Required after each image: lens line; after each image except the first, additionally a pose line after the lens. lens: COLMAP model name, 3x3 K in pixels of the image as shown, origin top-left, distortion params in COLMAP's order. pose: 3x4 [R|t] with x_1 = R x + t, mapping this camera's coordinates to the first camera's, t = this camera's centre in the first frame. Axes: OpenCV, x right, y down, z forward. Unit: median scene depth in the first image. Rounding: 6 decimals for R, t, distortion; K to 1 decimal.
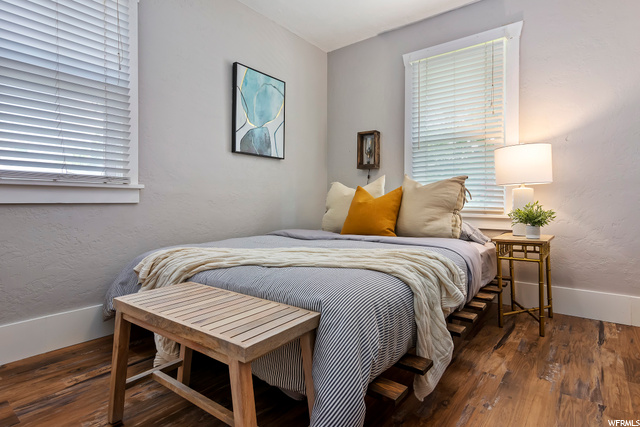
lens RADIAL K [[345.1, 0, 320.0], [0, 345.1, 213.5], [0, 0, 1]] dist [0.004671, 0.000572]
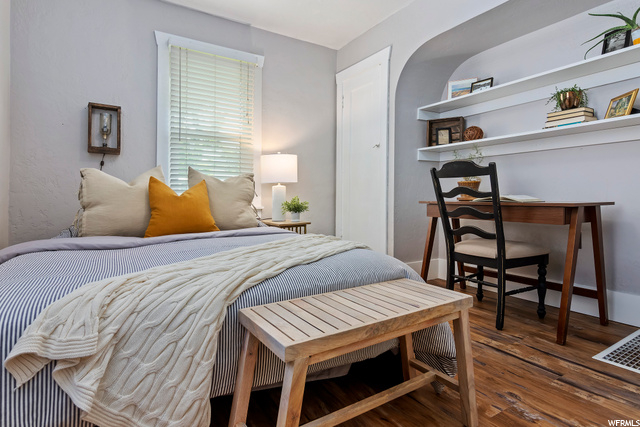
lens RADIAL K [[349.1, 0, 320.0], [0, 349.1, 213.5], [0, 0, 1]] dist [0.004550, 0.000354]
pose [[0.329606, -0.045983, 0.942998, -0.636721], [0.031192, 0.998798, 0.037801, -0.011243], [-0.943603, 0.016955, 0.330644, 0.395952]]
